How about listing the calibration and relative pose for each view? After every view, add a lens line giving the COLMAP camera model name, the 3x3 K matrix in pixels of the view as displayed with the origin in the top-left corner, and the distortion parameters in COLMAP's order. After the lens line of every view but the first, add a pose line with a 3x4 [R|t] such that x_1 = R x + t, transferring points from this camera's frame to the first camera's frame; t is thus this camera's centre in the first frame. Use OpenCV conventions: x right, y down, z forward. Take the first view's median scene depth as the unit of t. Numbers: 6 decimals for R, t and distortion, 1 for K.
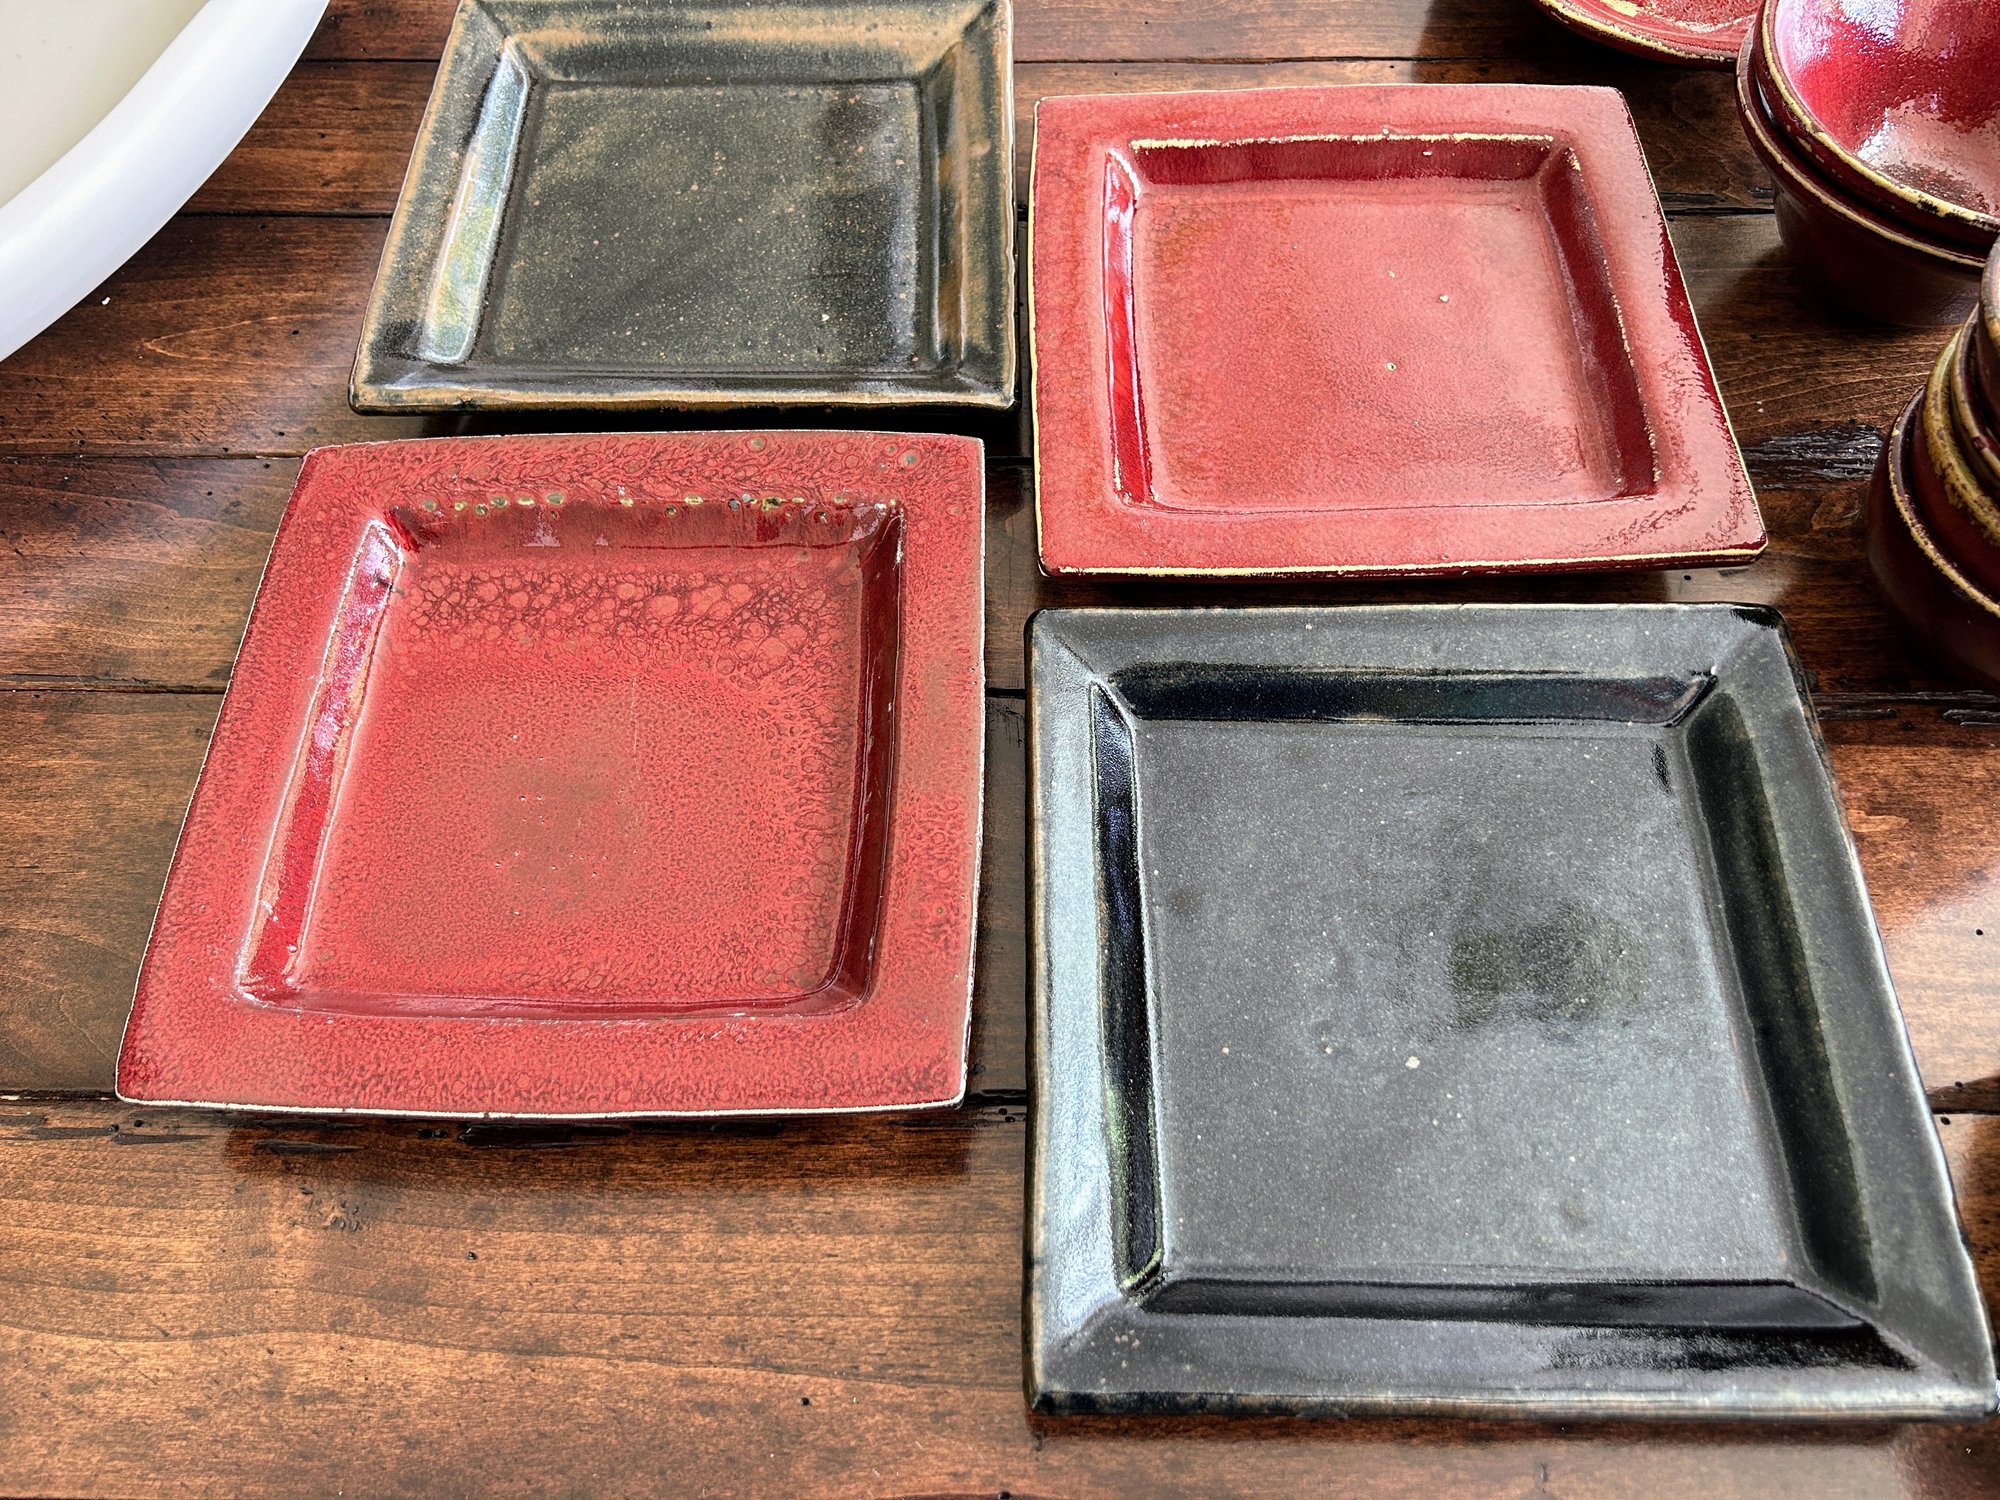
lens RADIAL K [[1529.0, 0, 1028.7], [0, 1529.0, 775.2], [0, 0, 1]] dist [0.035494, -0.058346]
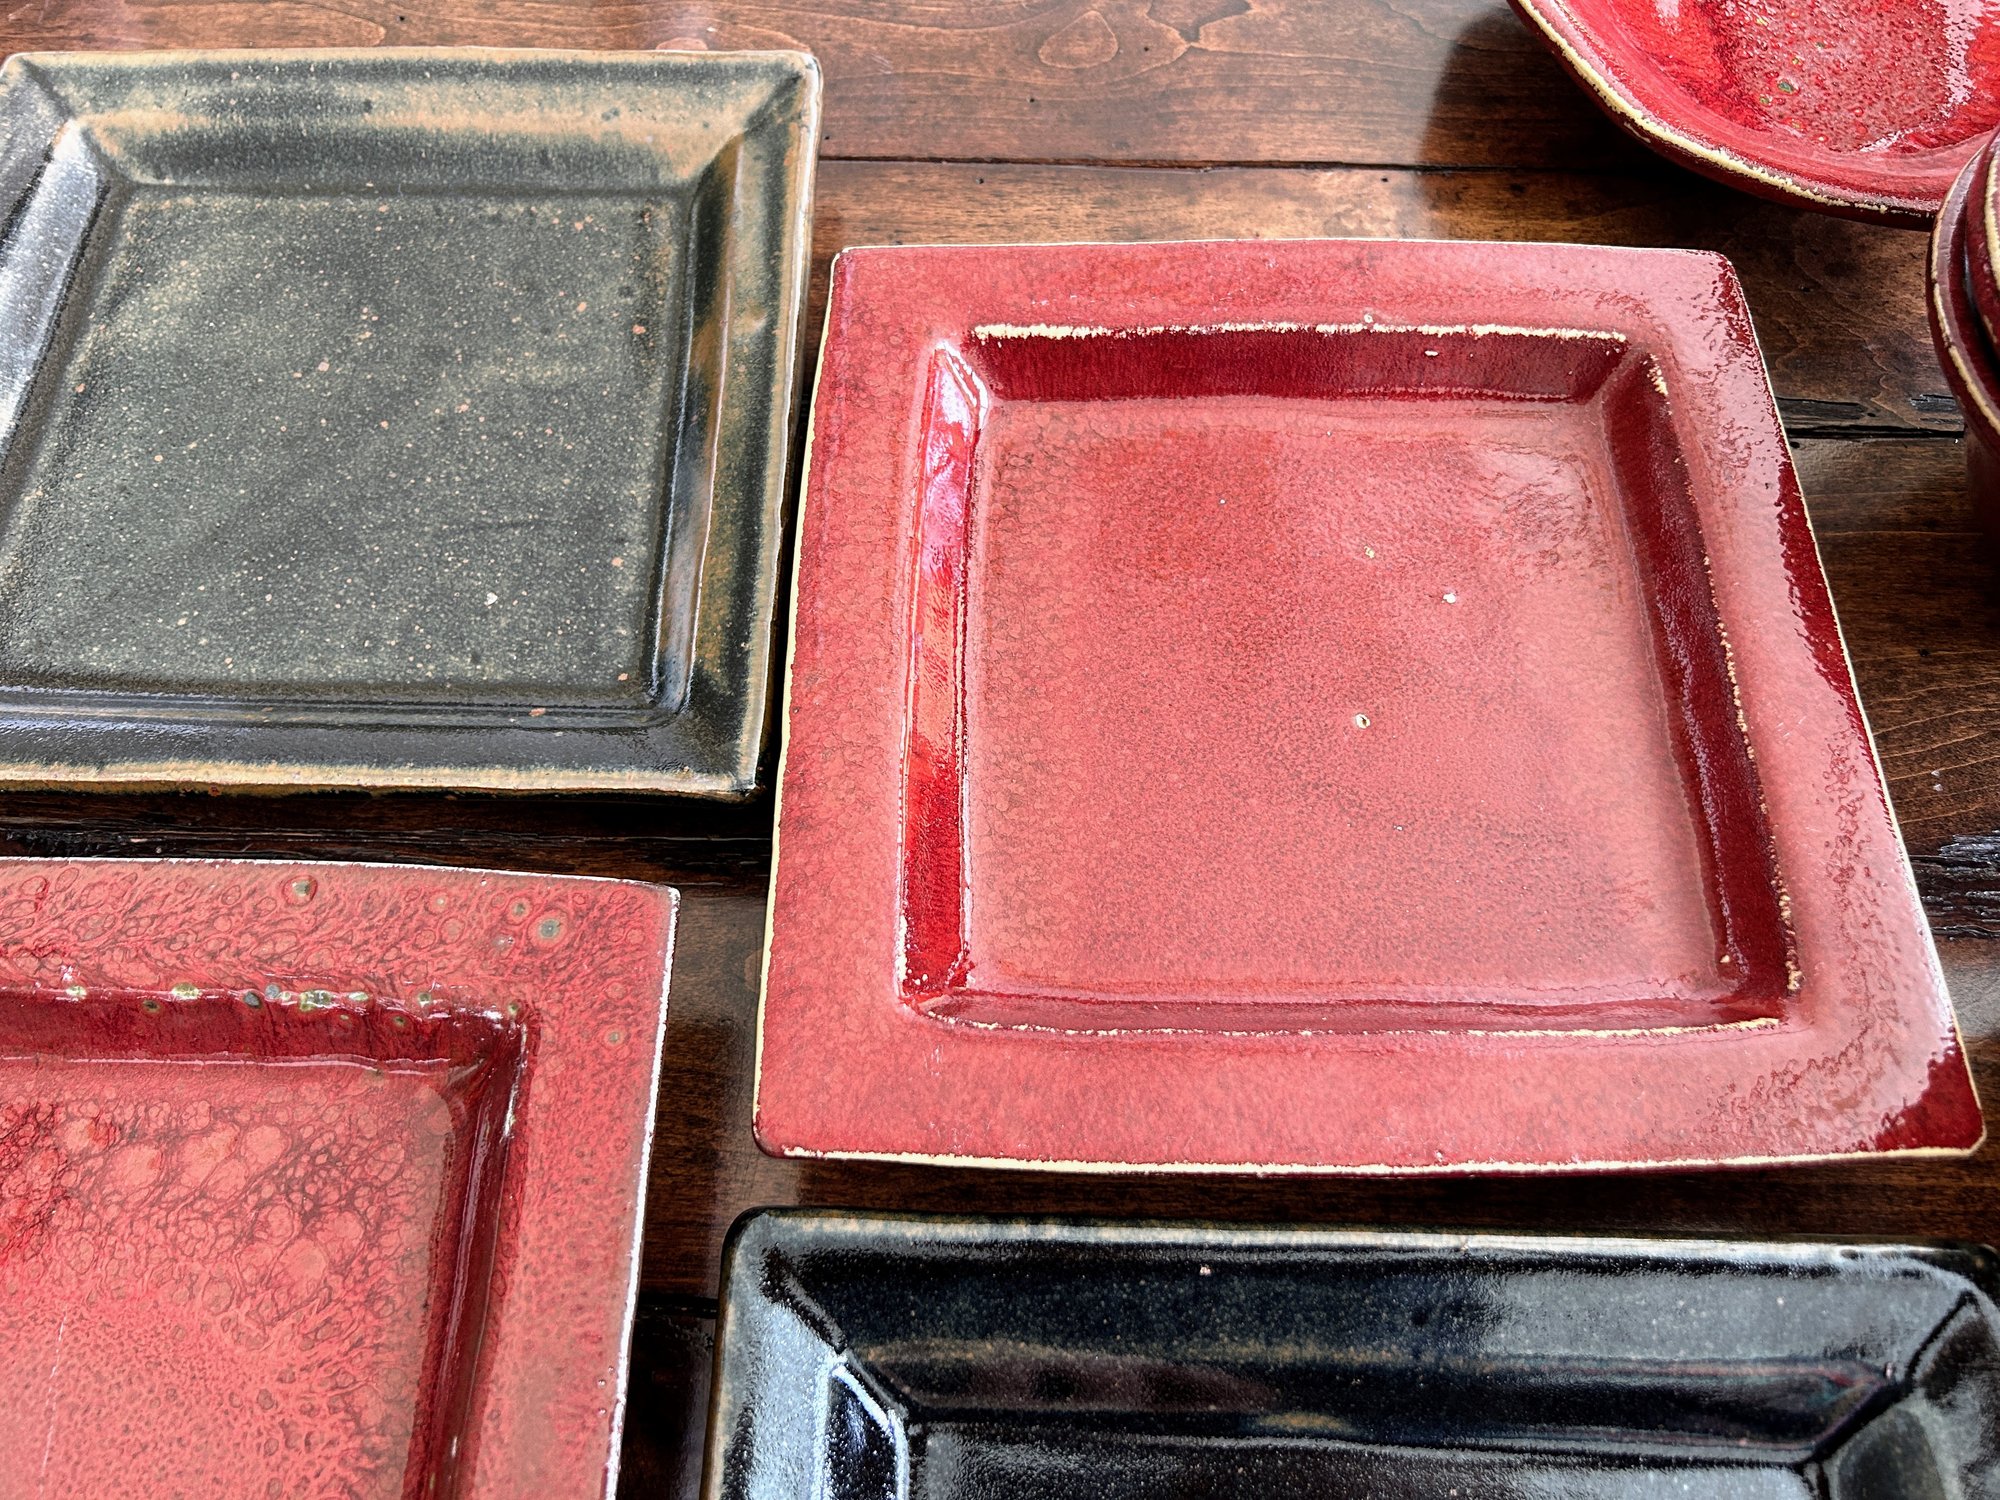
lens RADIAL K [[1529.0, 0, 1029.0], [0, 1529.0, 761.4], [0, 0, 1]] dist [0.035494, -0.058346]
pose [[0.999812, 0.018804, 0.004726, 0.104999], [-0.018982, 0.998983, 0.040907, -0.299236], [-0.003952, -0.040989, 0.999152, 0.403666]]
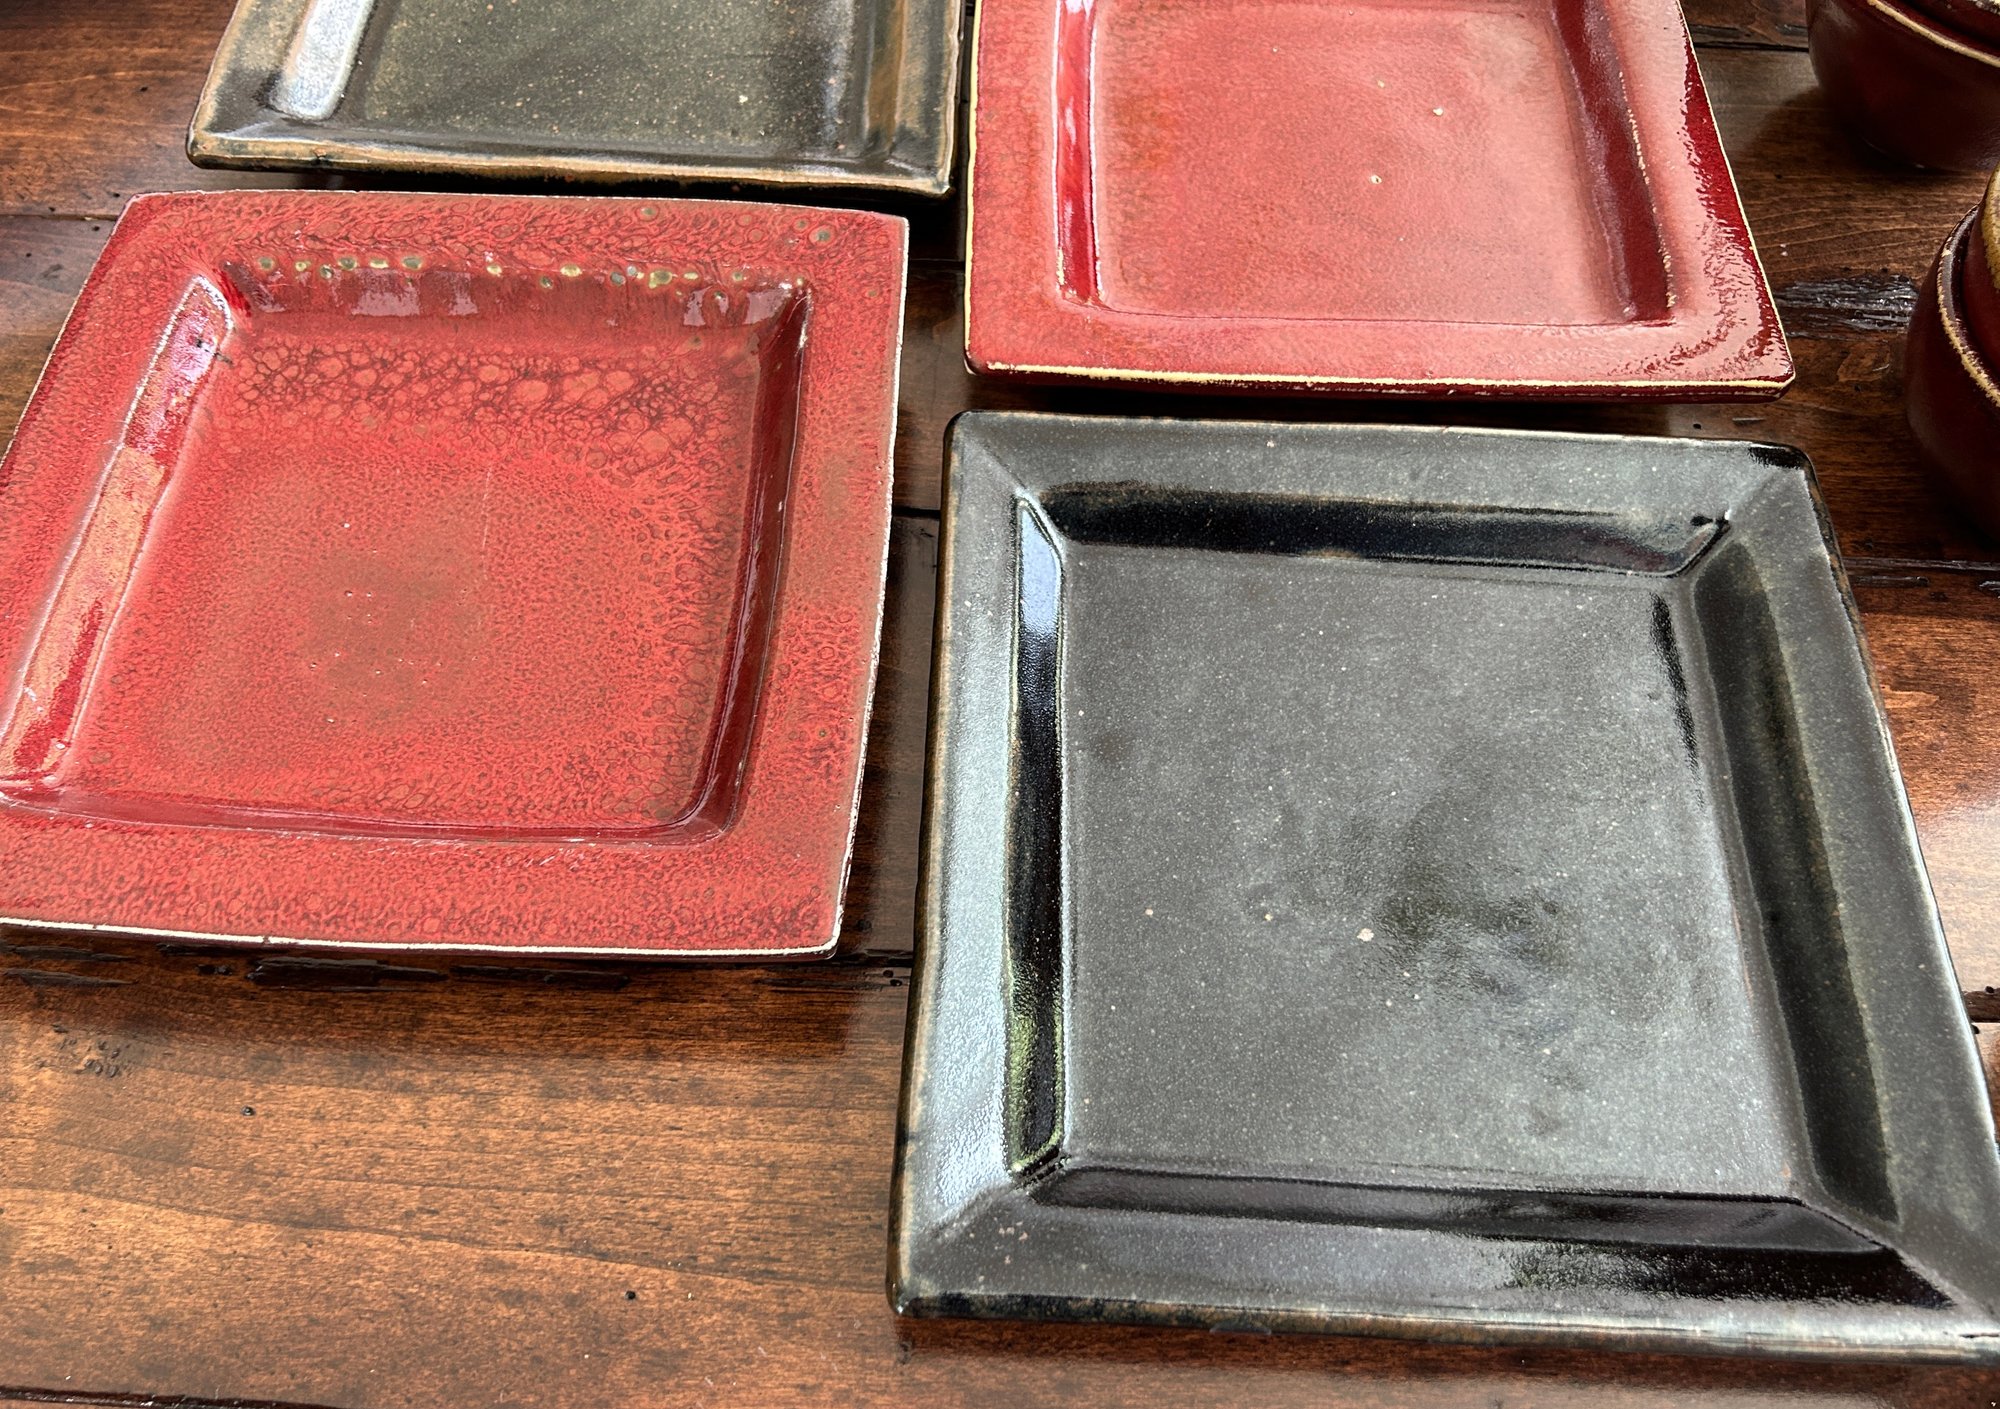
lens RADIAL K [[1539.1, 0, 1011.4], [0, 1539.1, 751.7], [0, 0, 1]] dist [0.025136, -0.046124]
pose [[0.998824, 0.045480, 0.016805, 0.028073], [-0.045547, 0.998955, 0.003673, 0.077720], [-0.016620, -0.004434, 0.999852, 0.120617]]
